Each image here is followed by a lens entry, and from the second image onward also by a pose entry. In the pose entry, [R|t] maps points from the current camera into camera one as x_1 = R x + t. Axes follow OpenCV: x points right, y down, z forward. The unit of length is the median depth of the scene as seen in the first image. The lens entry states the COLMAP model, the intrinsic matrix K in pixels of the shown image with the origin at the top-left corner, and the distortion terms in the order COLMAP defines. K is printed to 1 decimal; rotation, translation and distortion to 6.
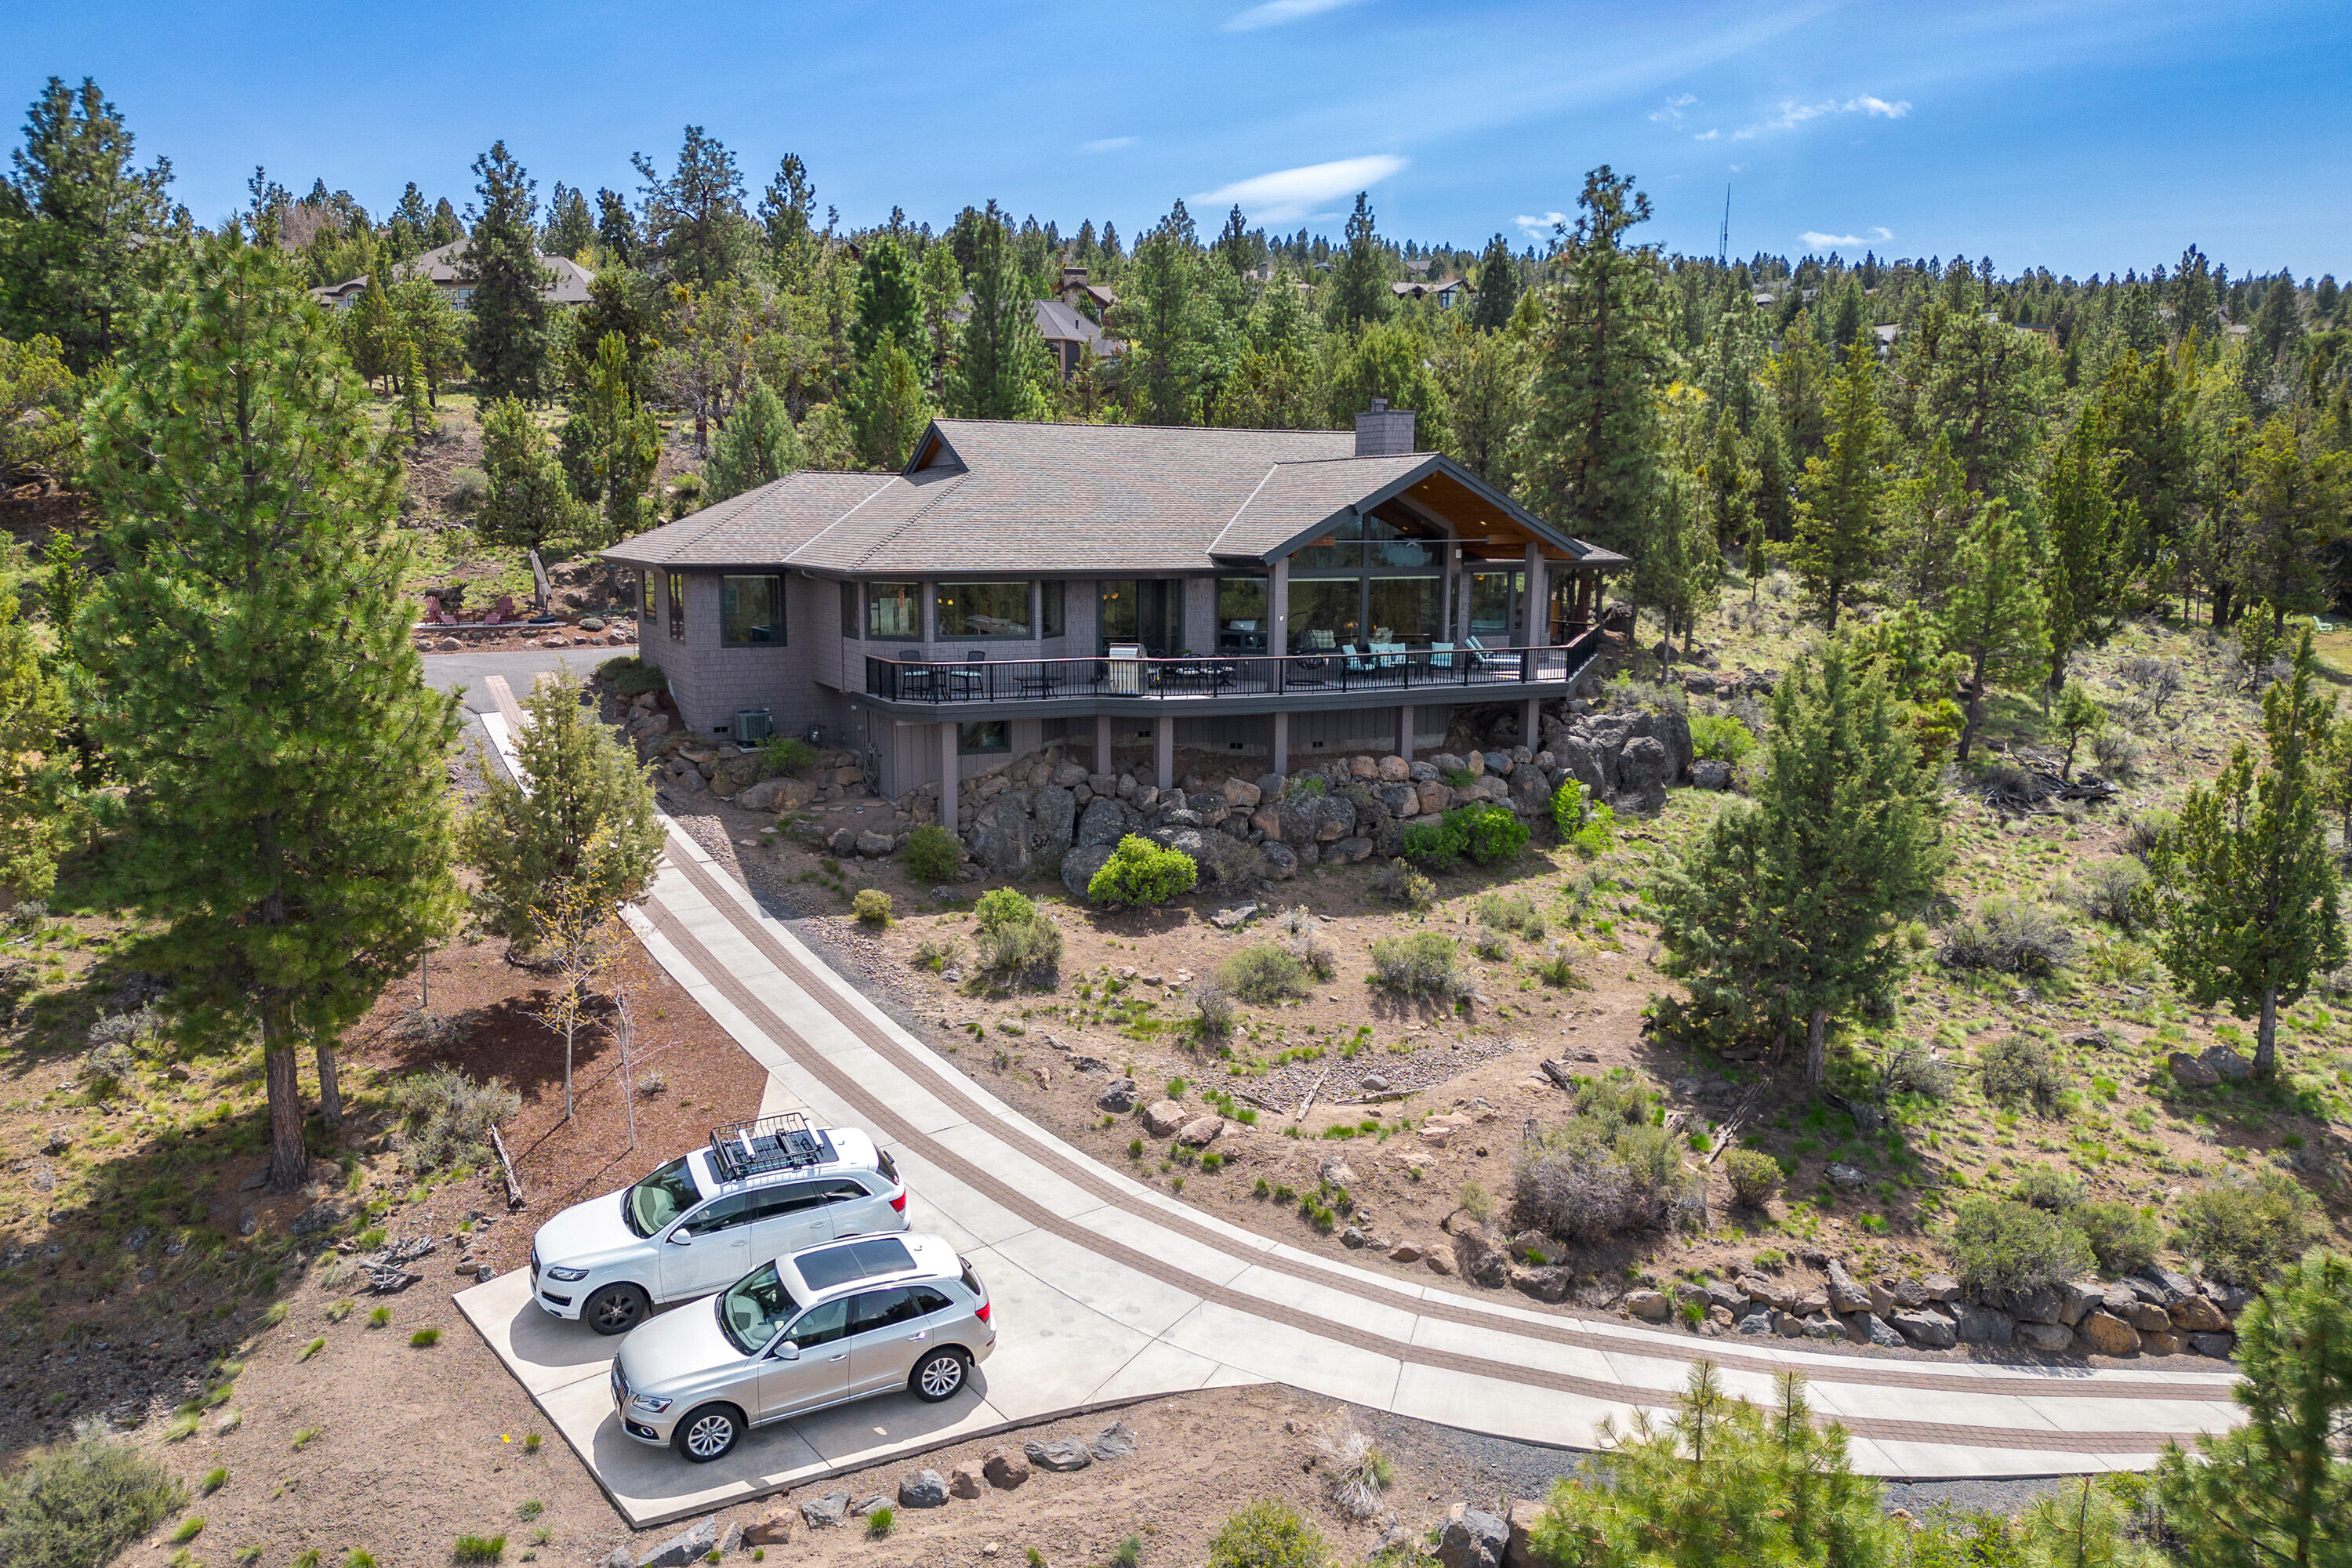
lens RADIAL K [[1695.6, 0, 1187.2], [0, 1695.6, 793.4], [0, 0, 1]] dist [0.057848, -0.045581]
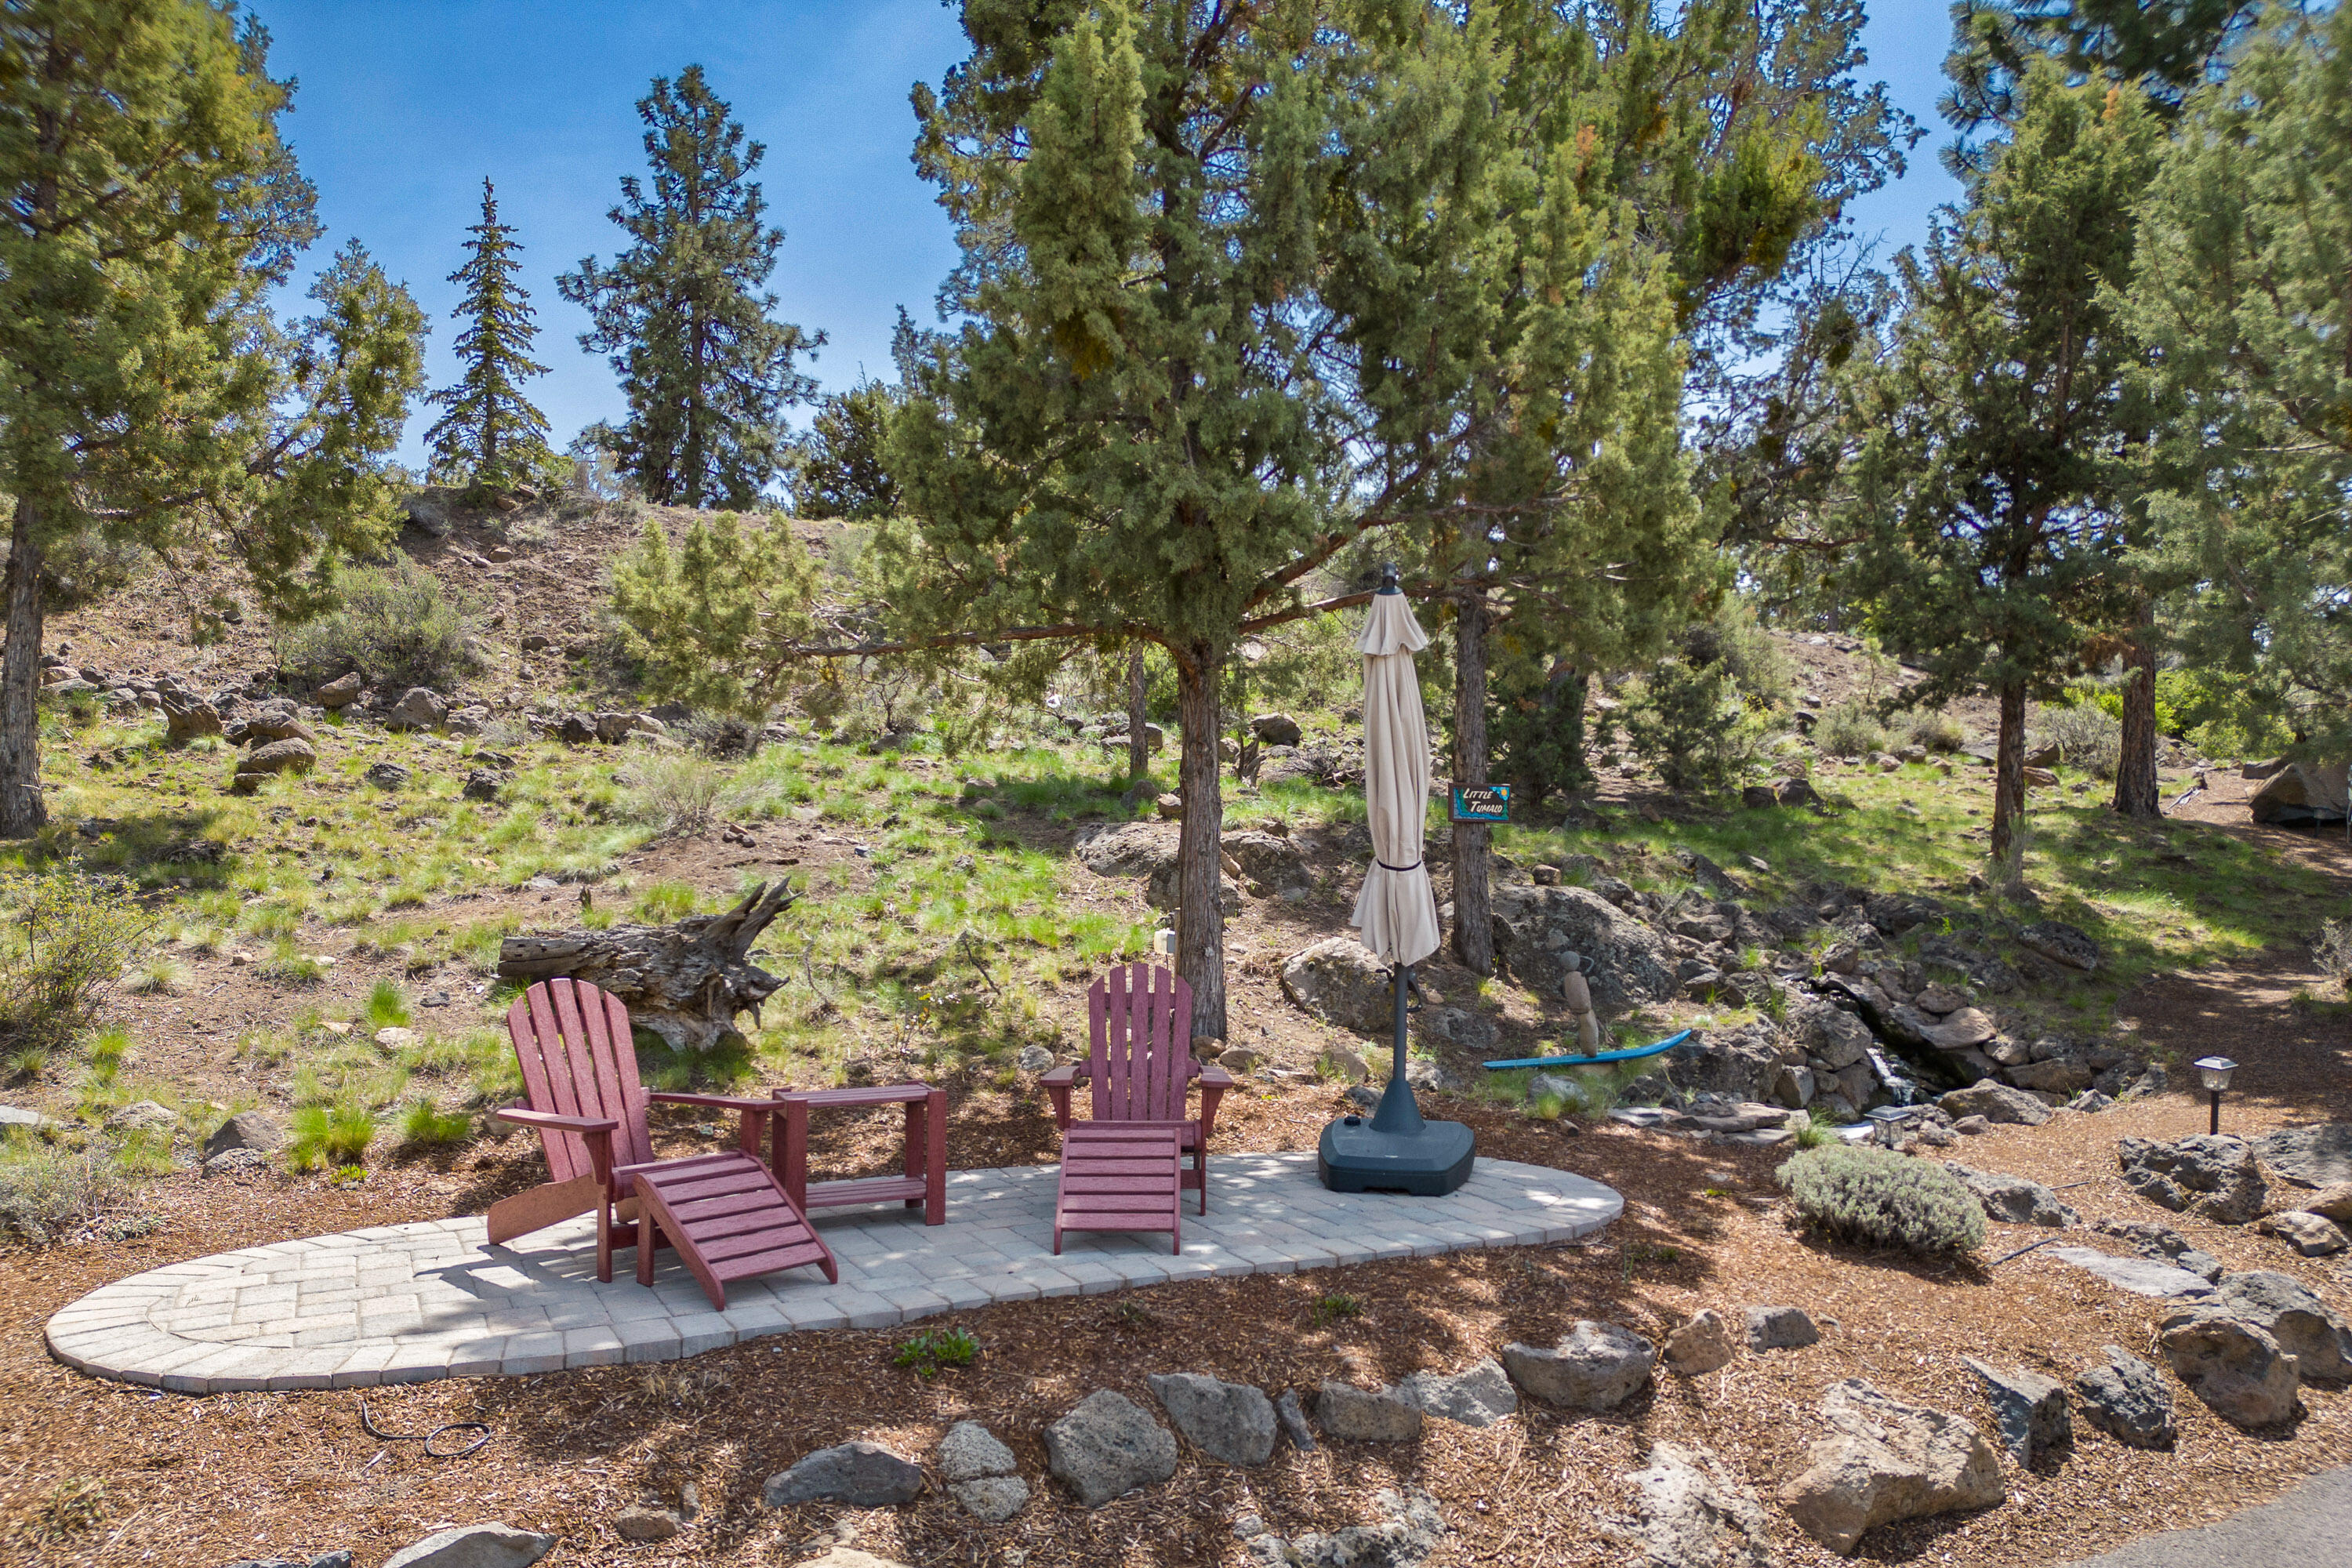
lens RADIAL K [[1695.6, 0, 1187.2], [0, 1695.6, 793.4], [0, 0, 1]] dist [0.057848, -0.045581]
pose [[0.998724, -0.041167, -0.029269, -0.281773], [0.033908, 0.975897, -0.215579, -0.073286], [0.037438, 0.214311, 0.976048, 0.633956]]
